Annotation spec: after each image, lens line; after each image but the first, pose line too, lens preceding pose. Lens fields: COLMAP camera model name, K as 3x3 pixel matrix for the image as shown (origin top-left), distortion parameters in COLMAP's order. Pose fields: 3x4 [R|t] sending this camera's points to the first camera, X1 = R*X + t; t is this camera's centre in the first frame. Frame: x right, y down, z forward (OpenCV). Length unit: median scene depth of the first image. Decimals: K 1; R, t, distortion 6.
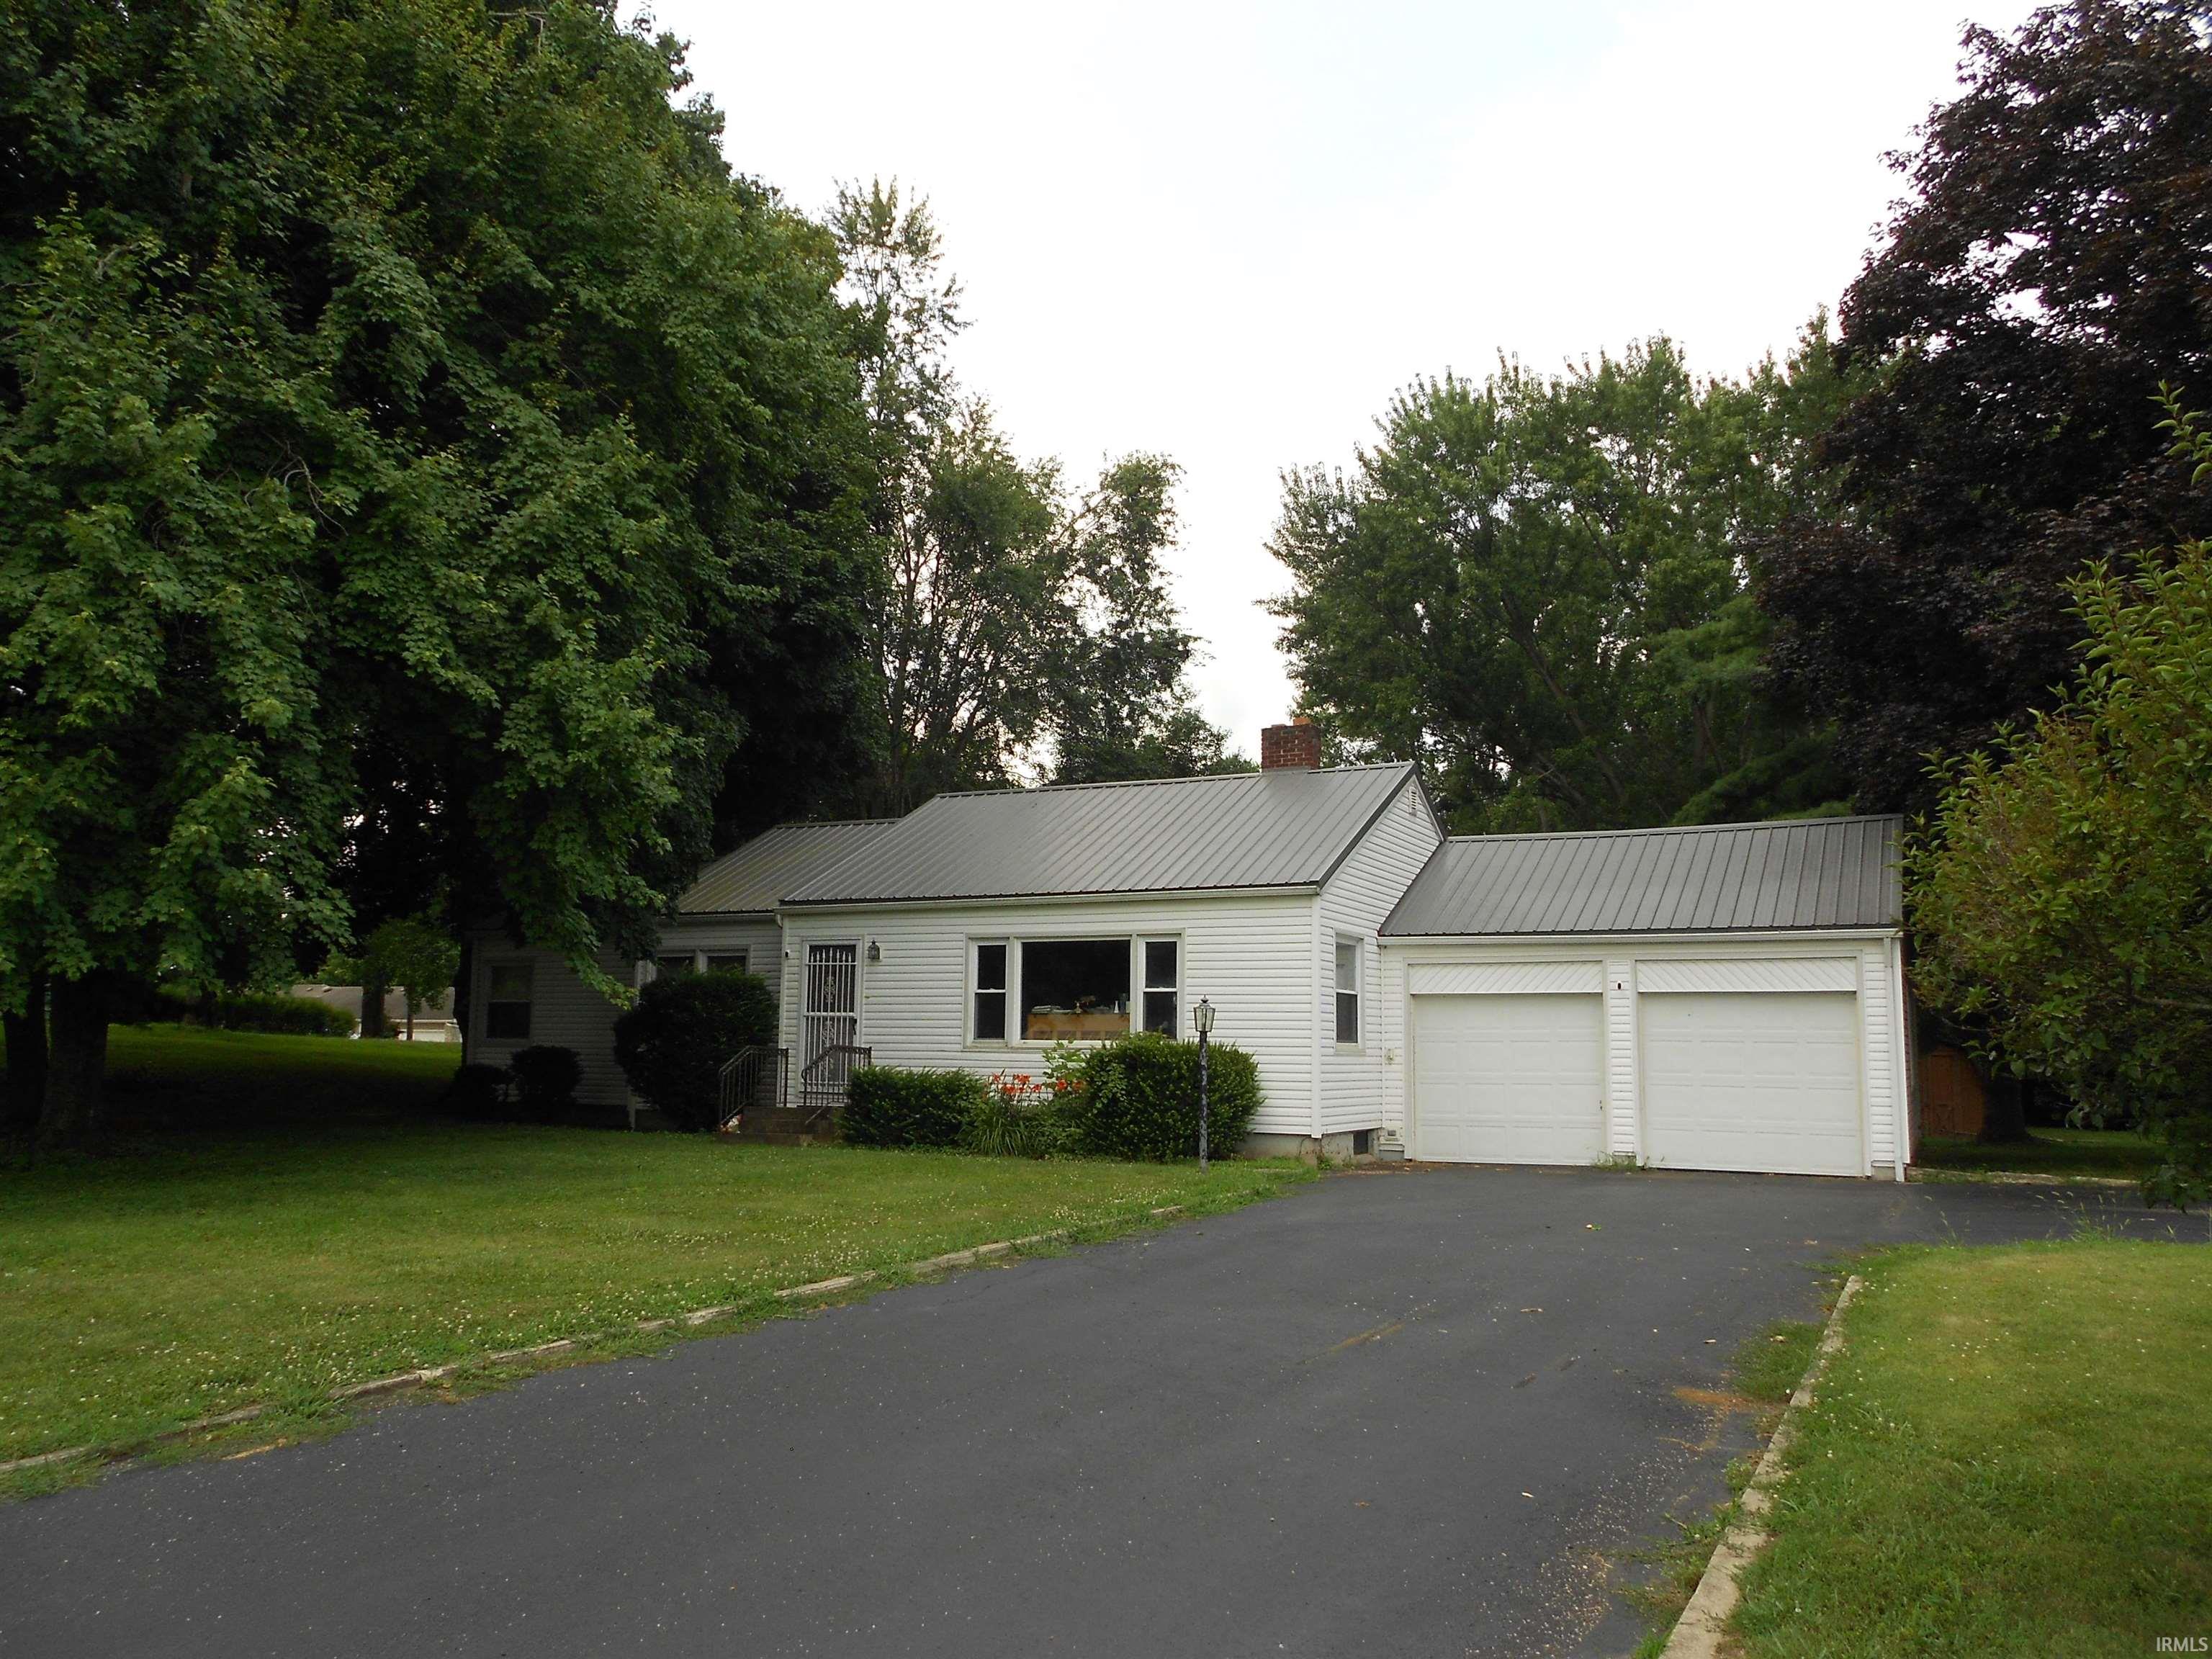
lens RADIAL K [[1685.1, 0, 1109.5], [0, 1685.1, 851.6], [0, 0, 1]] dist [0.001649, -0.007545]
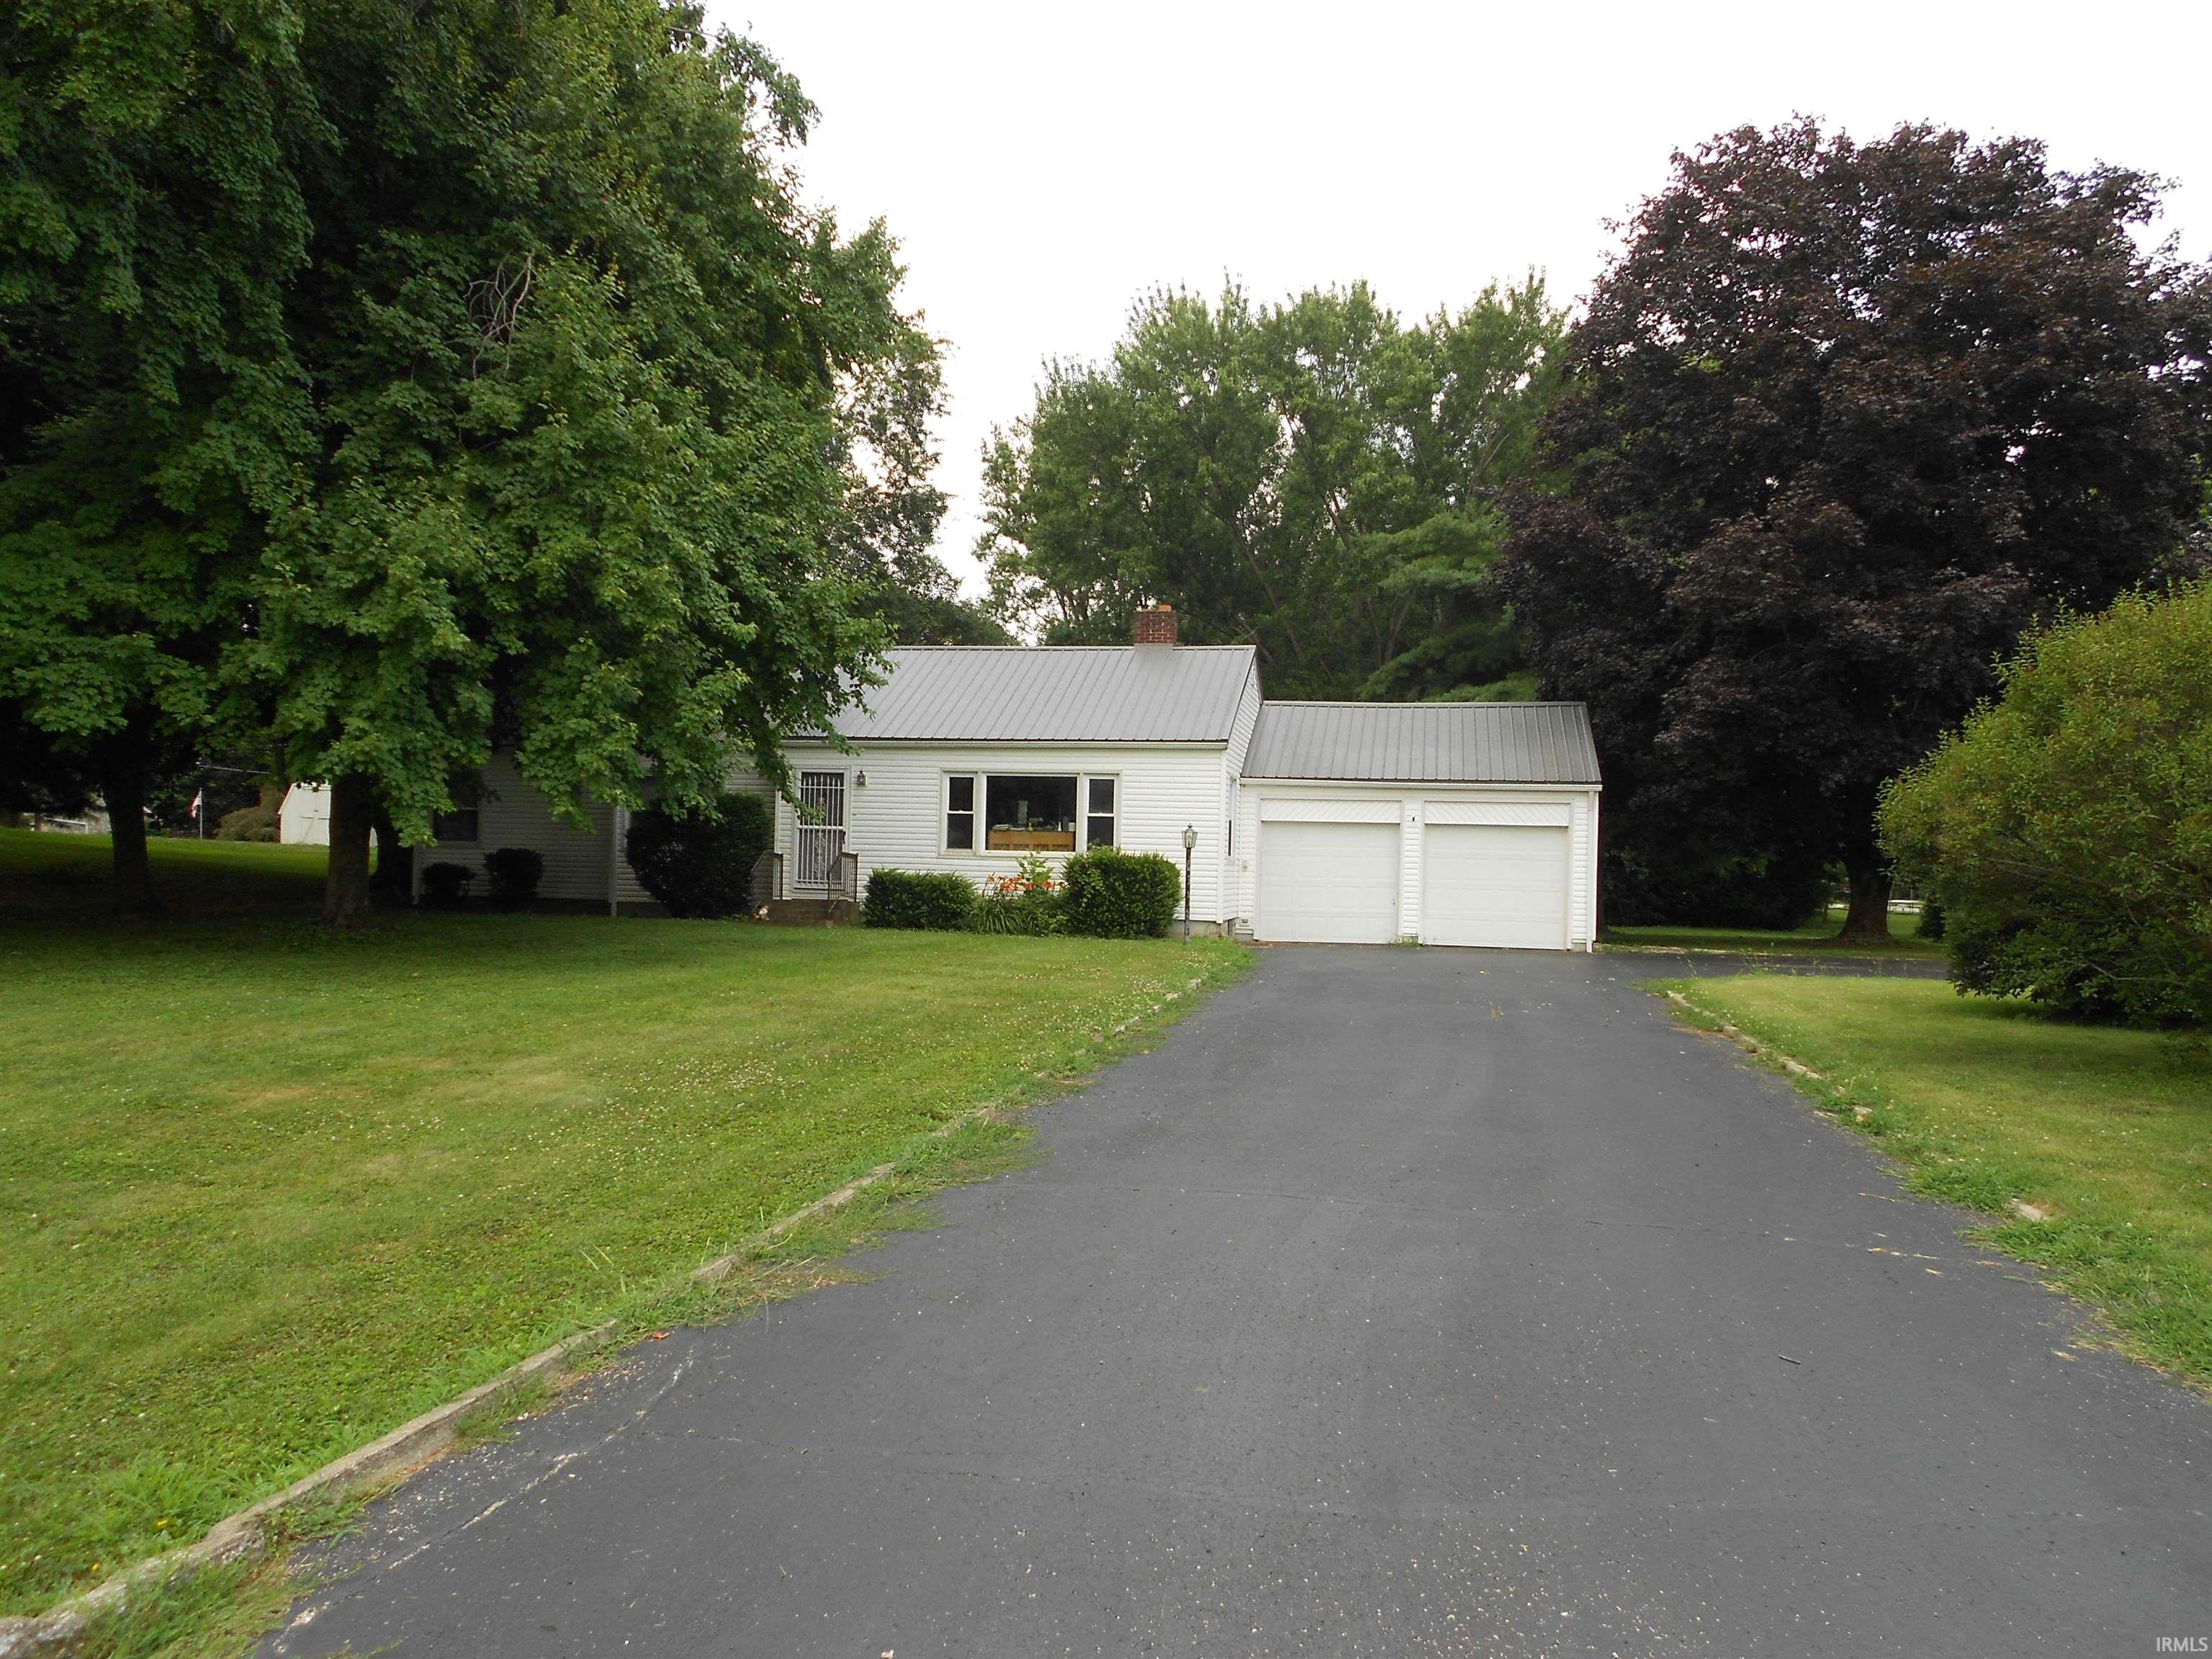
lens RADIAL K [[1685.1, 0, 1105.2], [0, 1685.1, 814.3], [0, 0, 1]] dist [0.001649, -0.007545]
pose [[0.963024, 0.019754, 0.268689, -0.314354], [-0.044566, 0.995249, 0.086562, -0.033994], [-0.265703, -0.095336, 0.959329, -0.284246]]
